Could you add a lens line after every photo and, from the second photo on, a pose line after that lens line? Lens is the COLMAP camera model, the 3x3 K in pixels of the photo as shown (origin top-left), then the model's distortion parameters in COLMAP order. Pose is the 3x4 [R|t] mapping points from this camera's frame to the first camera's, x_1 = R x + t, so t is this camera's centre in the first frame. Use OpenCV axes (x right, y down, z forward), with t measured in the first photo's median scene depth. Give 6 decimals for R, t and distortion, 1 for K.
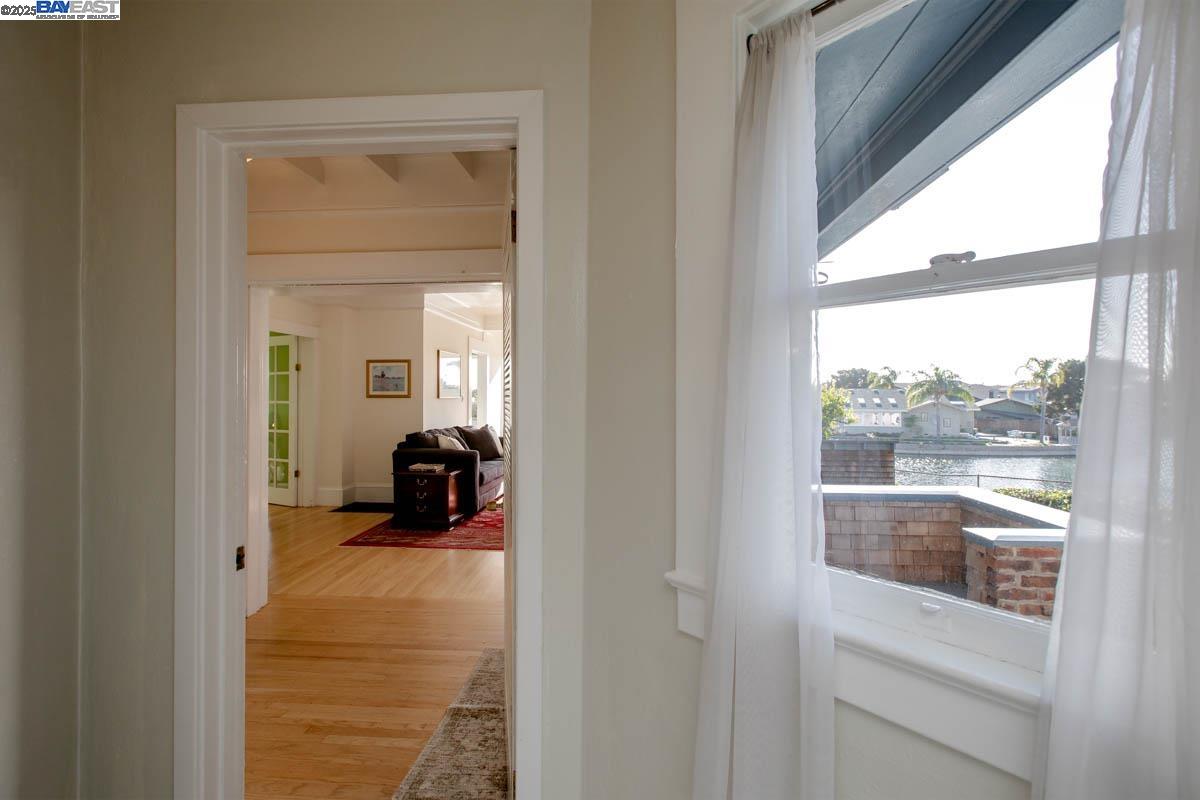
lens RADIAL K [[538.5, 0, 603.3], [0, 538.5, 394.0], [0, 0, 1]] dist [-0.001454, -0.000268]
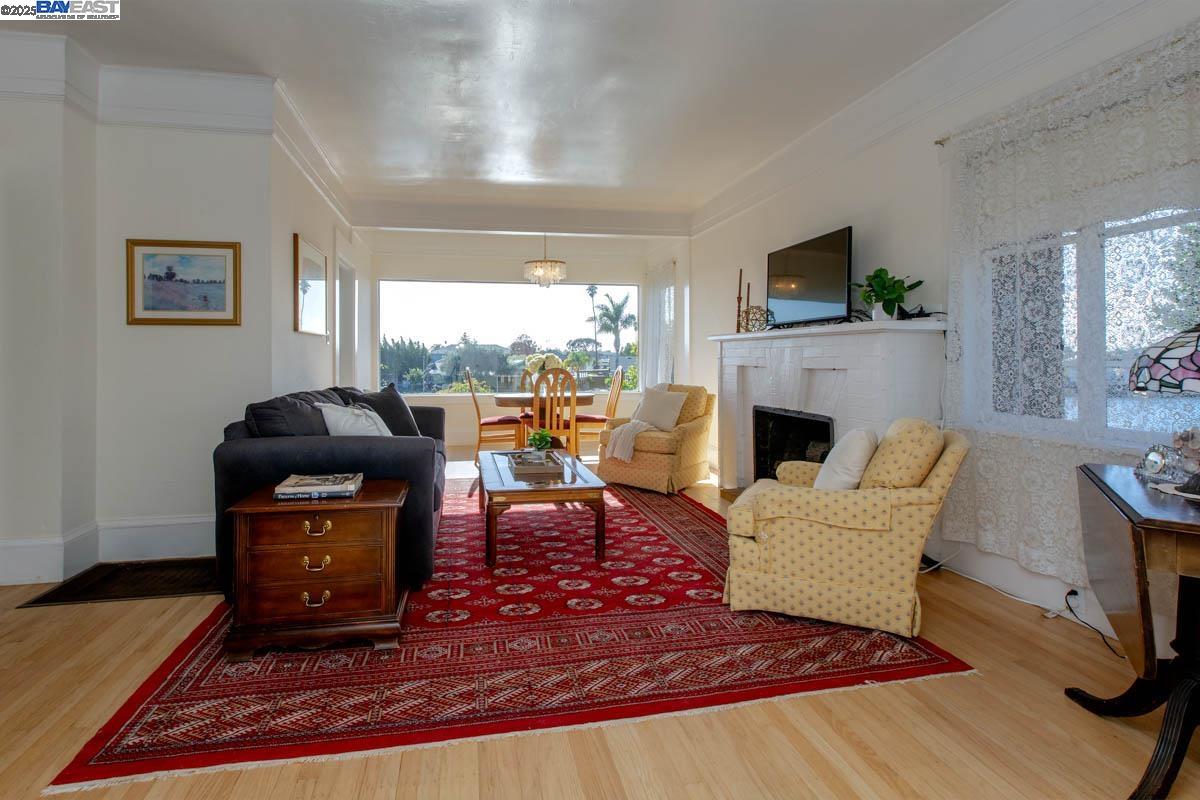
lens RADIAL K [[569.4, 0, 573.4], [0, 569.4, 360.5], [0, 0, 1]] dist [-0.000812, -0.000057]
pose [[0.960553, -0.003861, 0.278072, -0.217846], [0.002550, 0.999984, 0.005079, 0.034890], [-0.278087, -0.004170, 0.960547, 0.448762]]
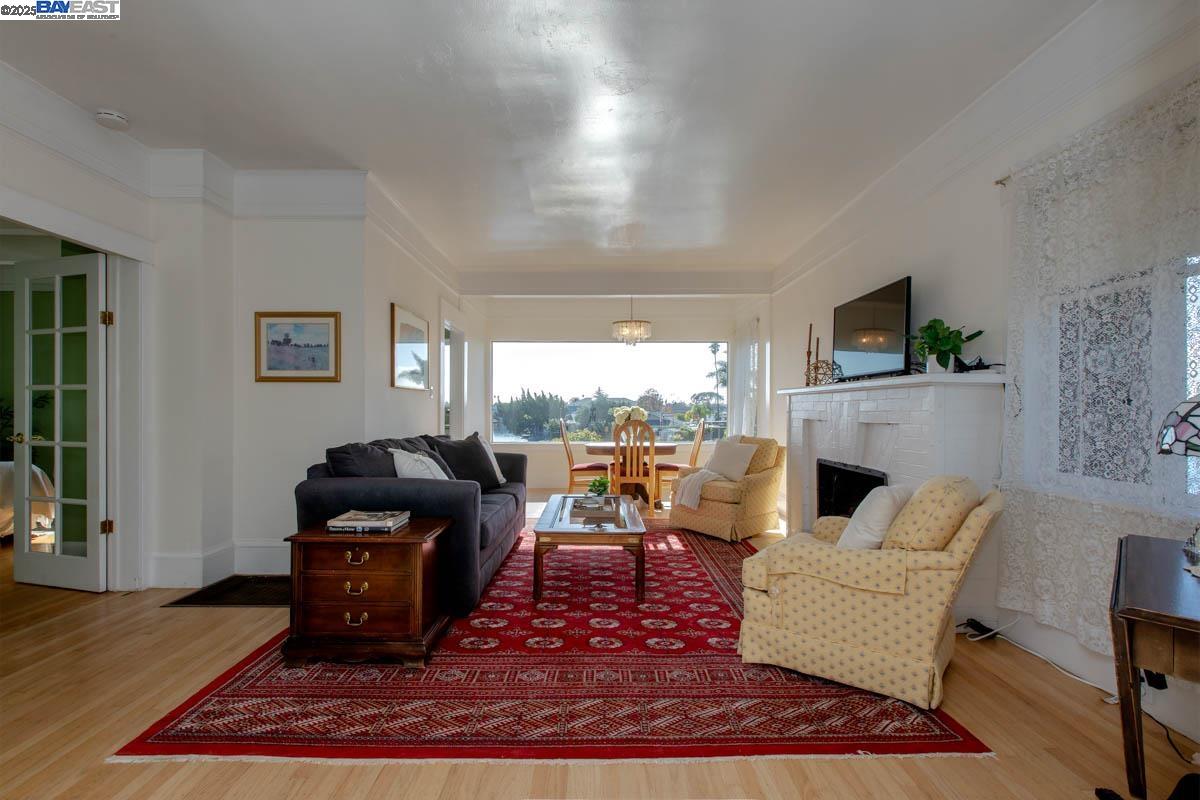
lens RADIAL K [[514.7, 0, 604.4], [0, 514.7, 415.4], [0, 0, 1]] dist [-0.000456, -0.000545]
pose [[0.995194, 0.001092, 0.097922, -0.141076], [-0.002195, 0.999935, 0.011151, 0.034167], [-0.097903, -0.011312, 0.995132, 0.449906]]
